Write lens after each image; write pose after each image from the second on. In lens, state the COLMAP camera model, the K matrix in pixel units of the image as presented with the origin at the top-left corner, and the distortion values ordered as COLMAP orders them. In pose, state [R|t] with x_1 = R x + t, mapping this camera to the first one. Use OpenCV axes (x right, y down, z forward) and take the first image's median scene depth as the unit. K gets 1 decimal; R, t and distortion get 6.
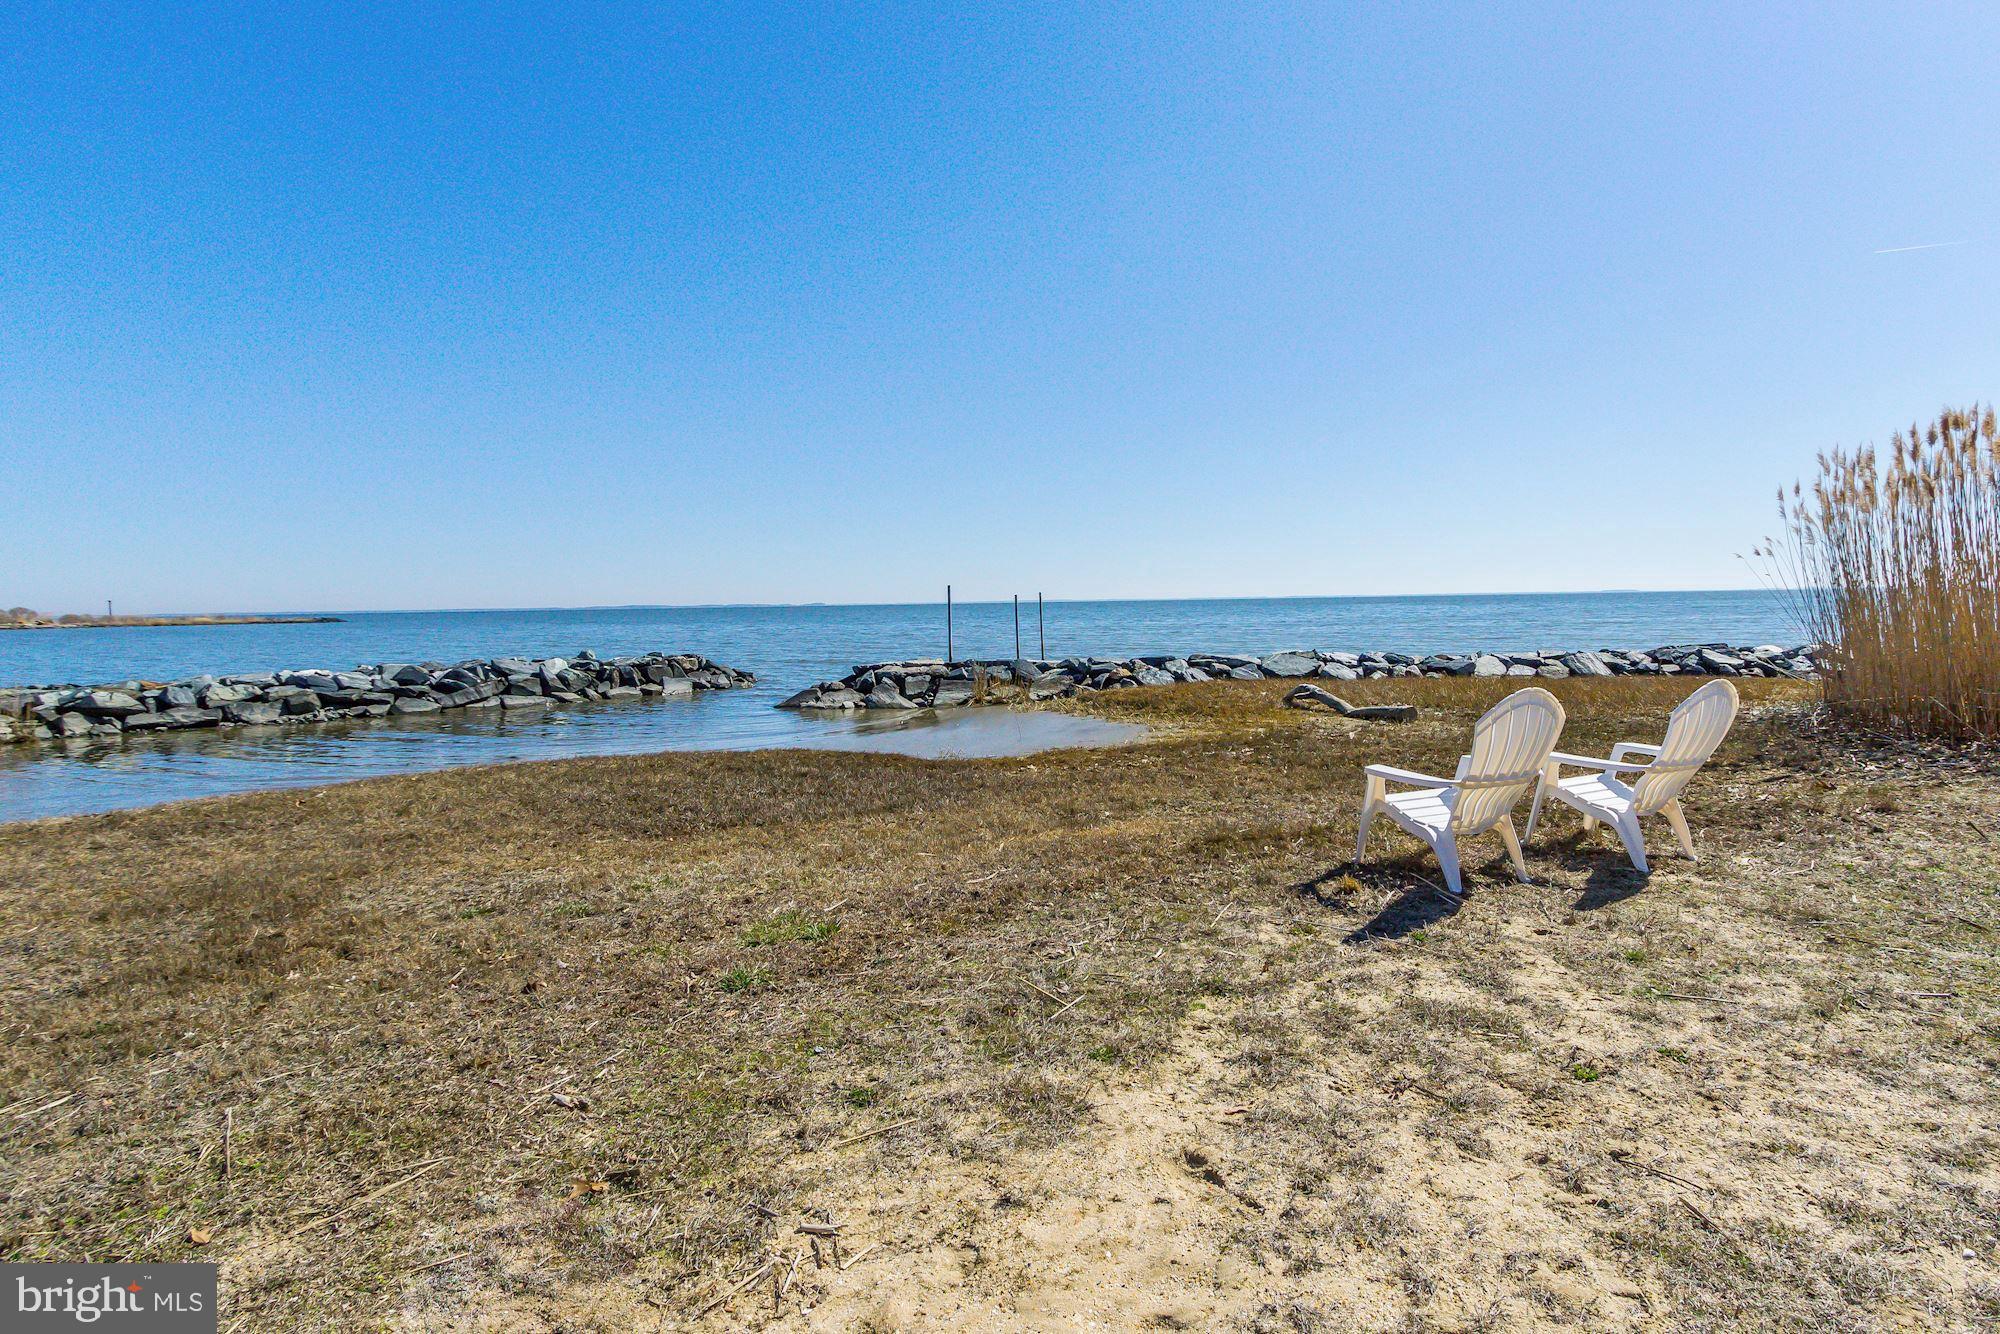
lens RADIAL K [[1012.1, 0, 995.8], [0, 1012.1, 678.2], [0, 0, 1]] dist [0.001015, -0.000573]
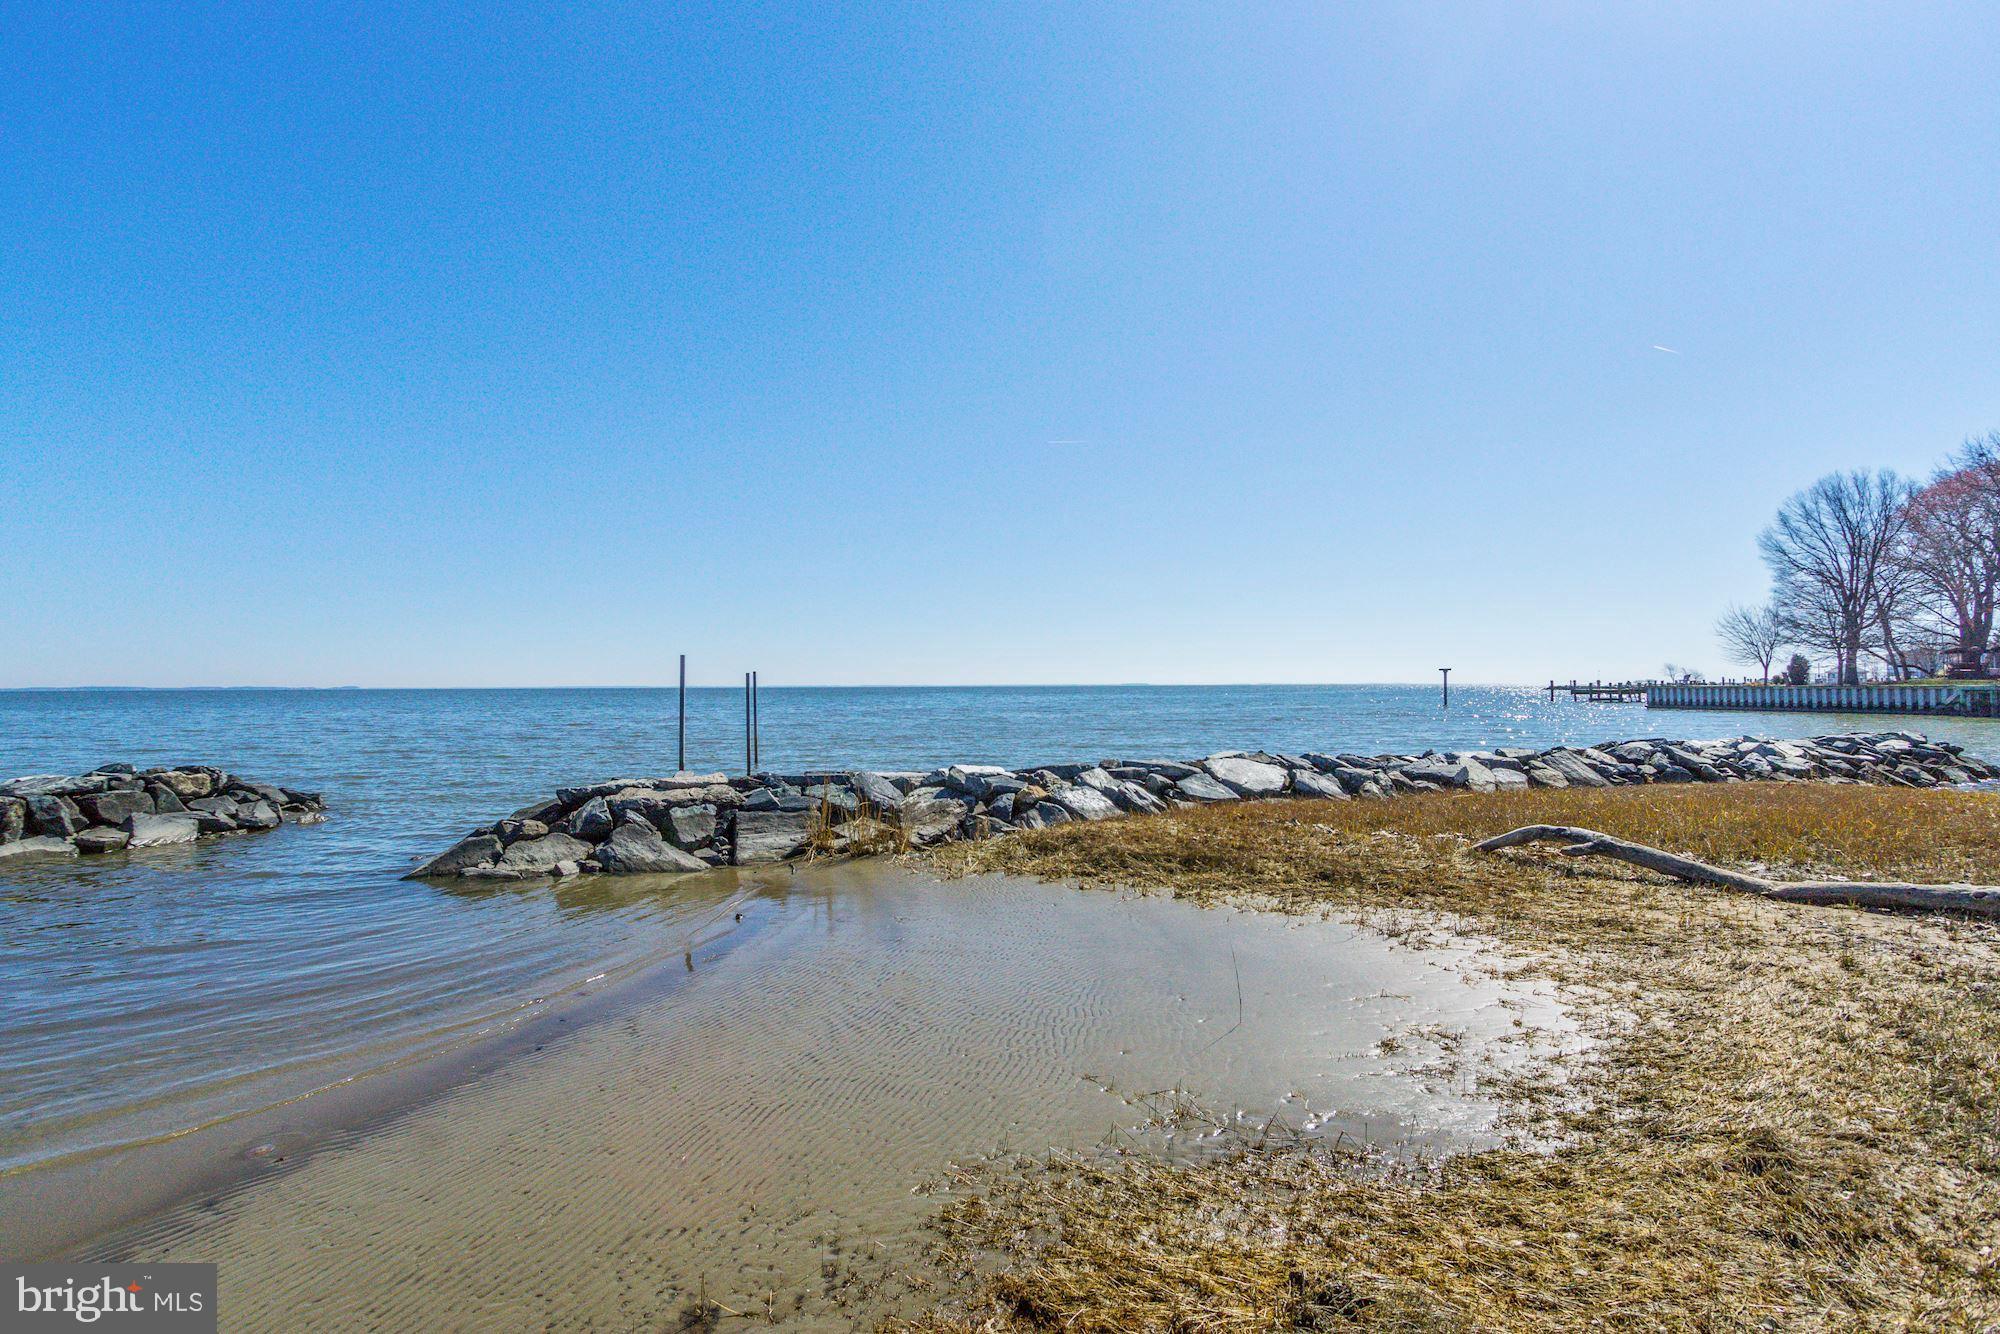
lens RADIAL K [[1012.1, 0, 995.8], [0, 1012.1, 678.2], [0, 0, 1]] dist [0.001015, -0.000573]
pose [[0.924703, 0.014659, 0.380407, -0.136777], [0.017473, 0.996571, -0.080877, -0.025010], [-0.380288, 0.081435, 0.921276, 0.403893]]
